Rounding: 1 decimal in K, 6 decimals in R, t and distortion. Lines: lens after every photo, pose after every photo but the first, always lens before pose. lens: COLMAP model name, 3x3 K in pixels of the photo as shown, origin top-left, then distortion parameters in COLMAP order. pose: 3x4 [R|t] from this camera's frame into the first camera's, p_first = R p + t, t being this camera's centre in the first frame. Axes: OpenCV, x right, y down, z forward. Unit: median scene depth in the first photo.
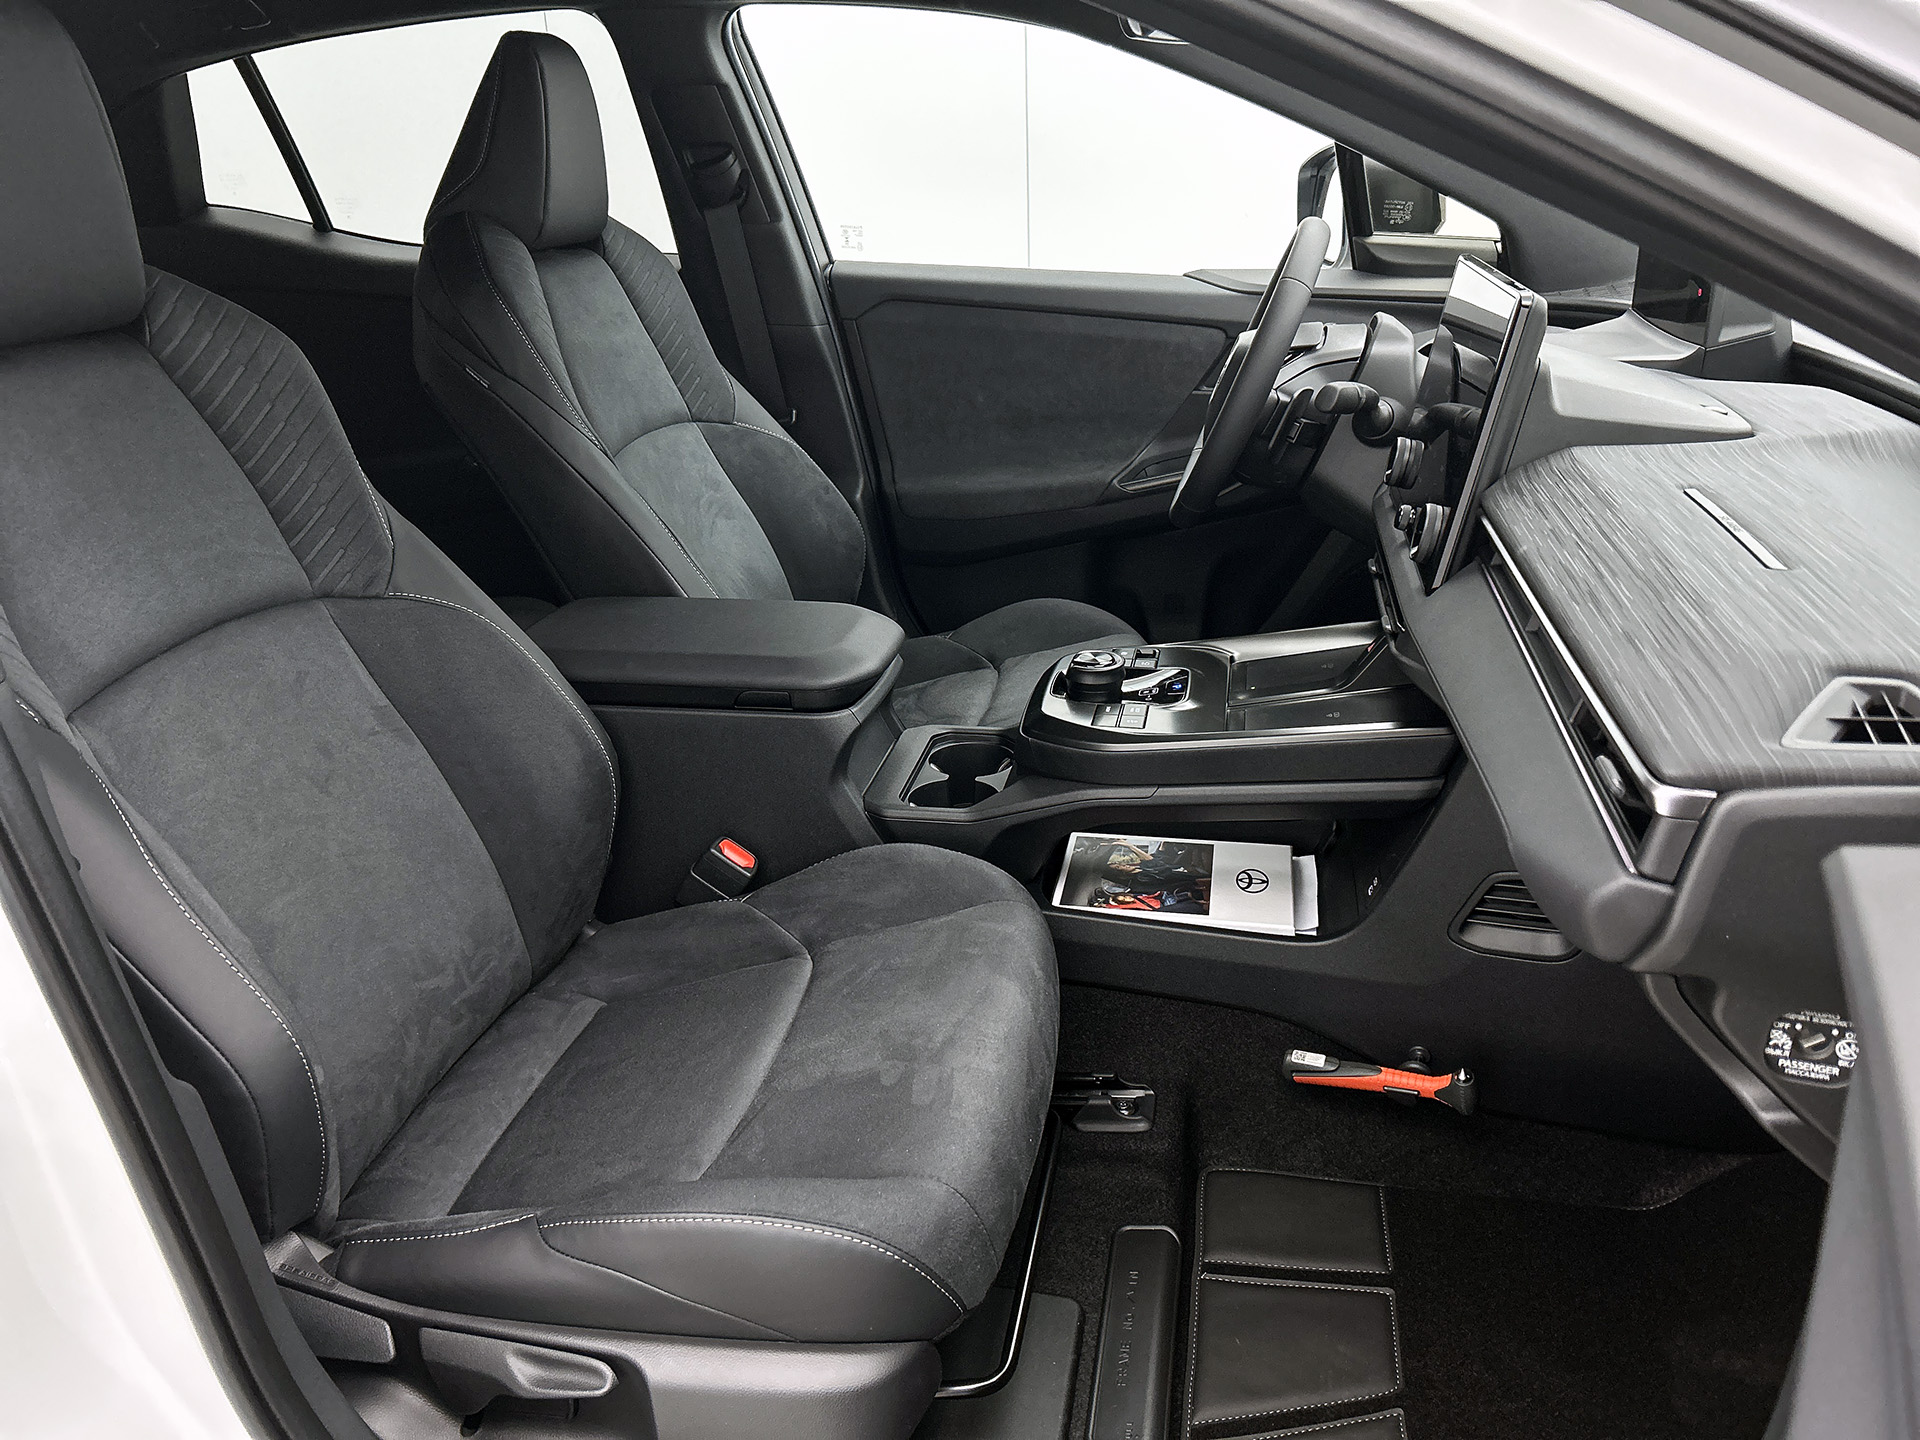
lens RADIAL K [[1438.5, 0, 963.1], [0, 1438.5, 725.9], [0, 0, 1]] dist [0.023659, -0.033914]
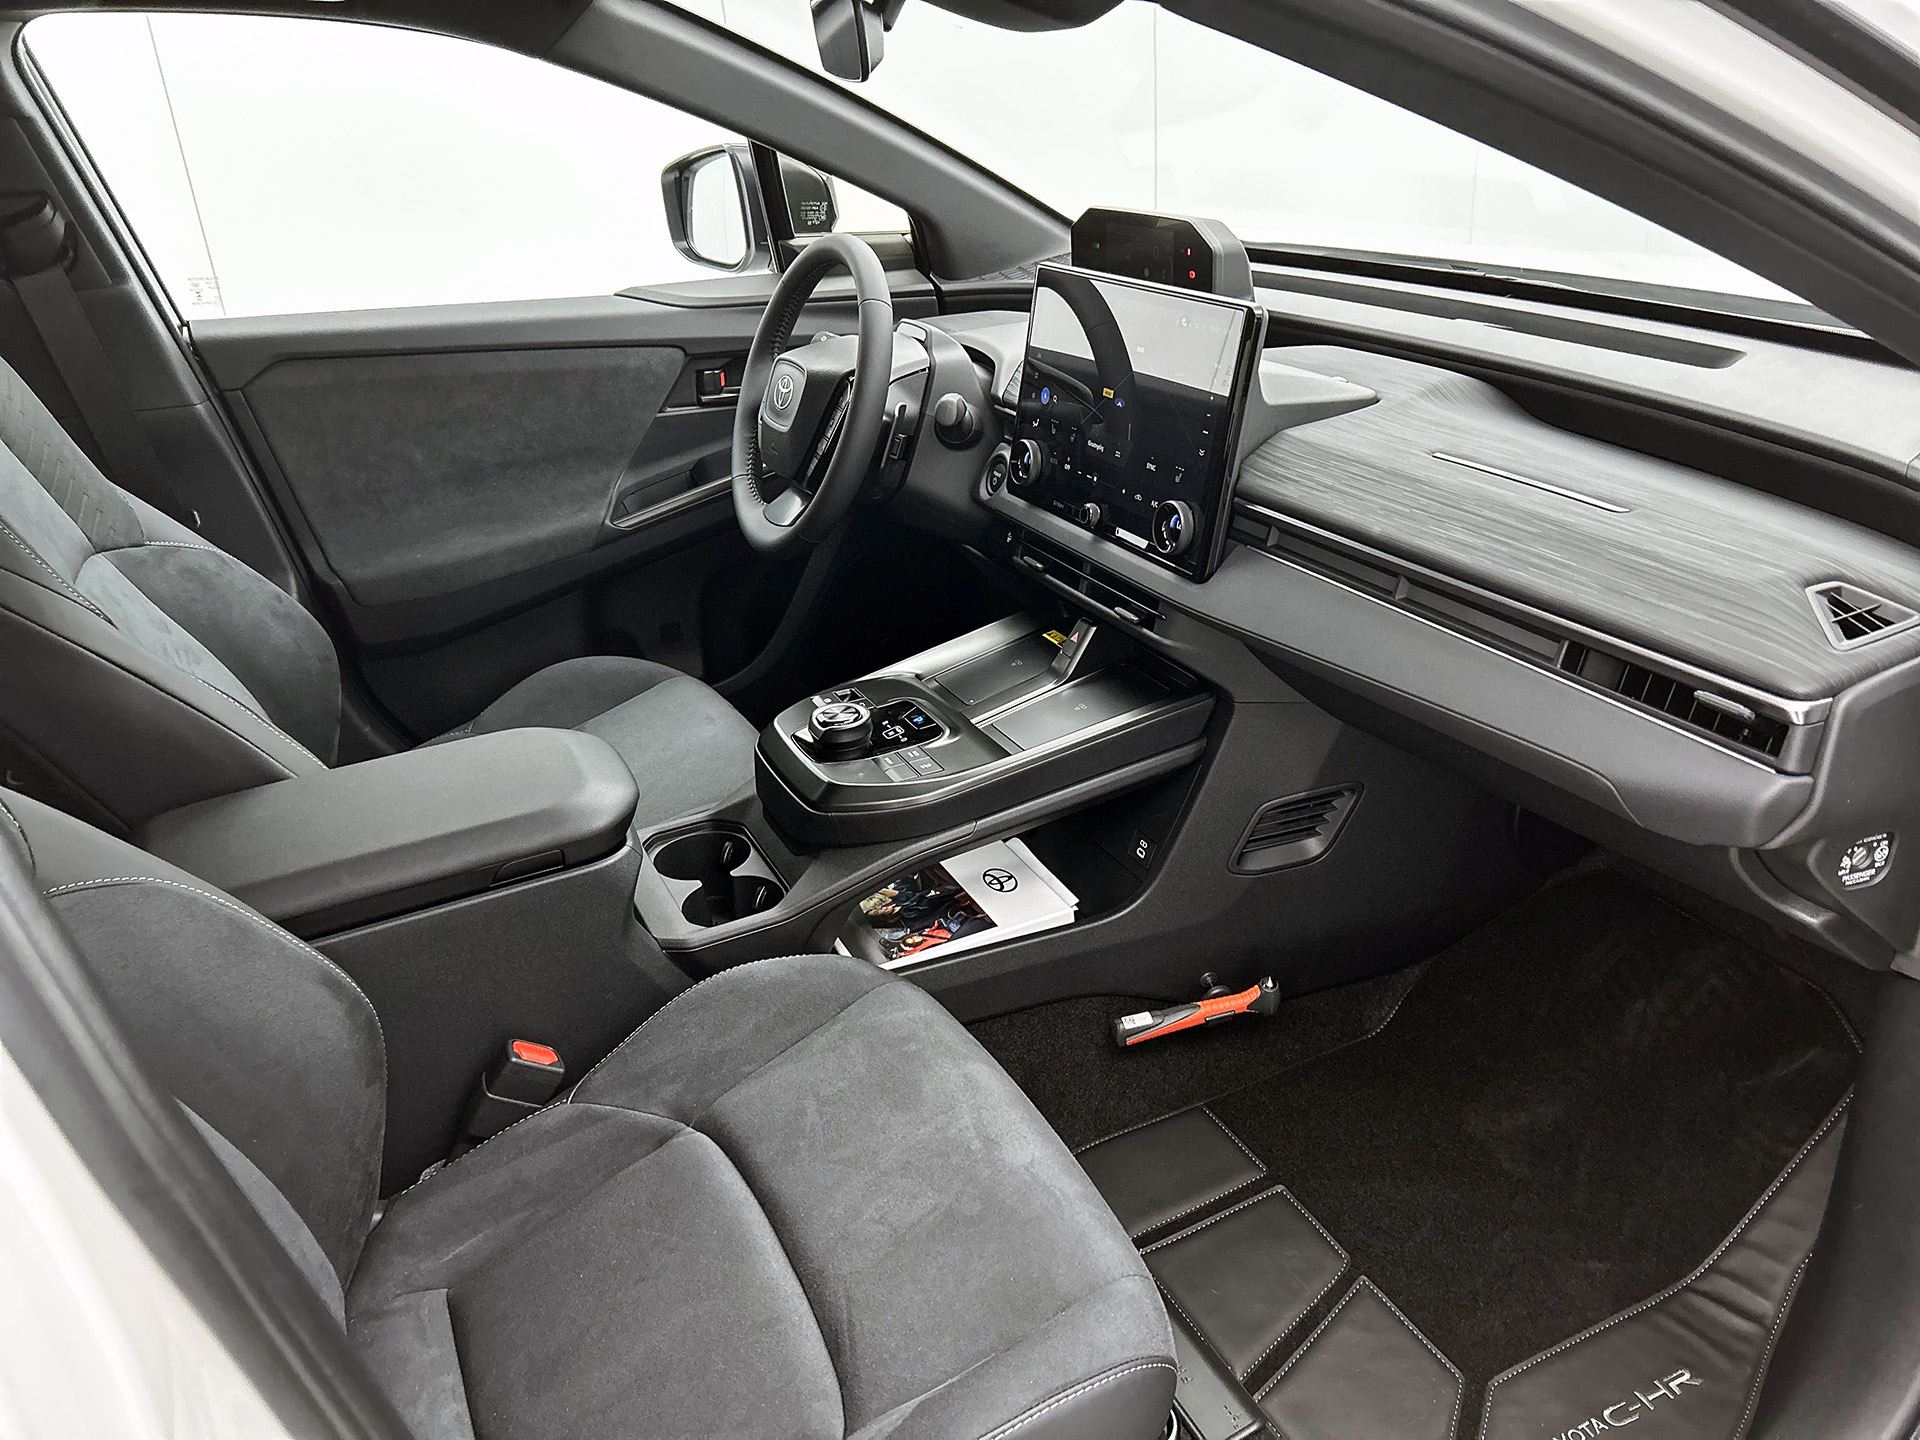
lens RADIAL K [[1438.5, 0, 974.8], [0, 1438.5, 716.5], [0, 0, 1]] dist [0.023659, -0.033914]
pose [[0.799654, -0.264882, 0.538880, -0.348682], [0.254376, 0.962372, 0.095572, -0.112152], [-0.543918, 0.060653, 0.836943, 0.143388]]
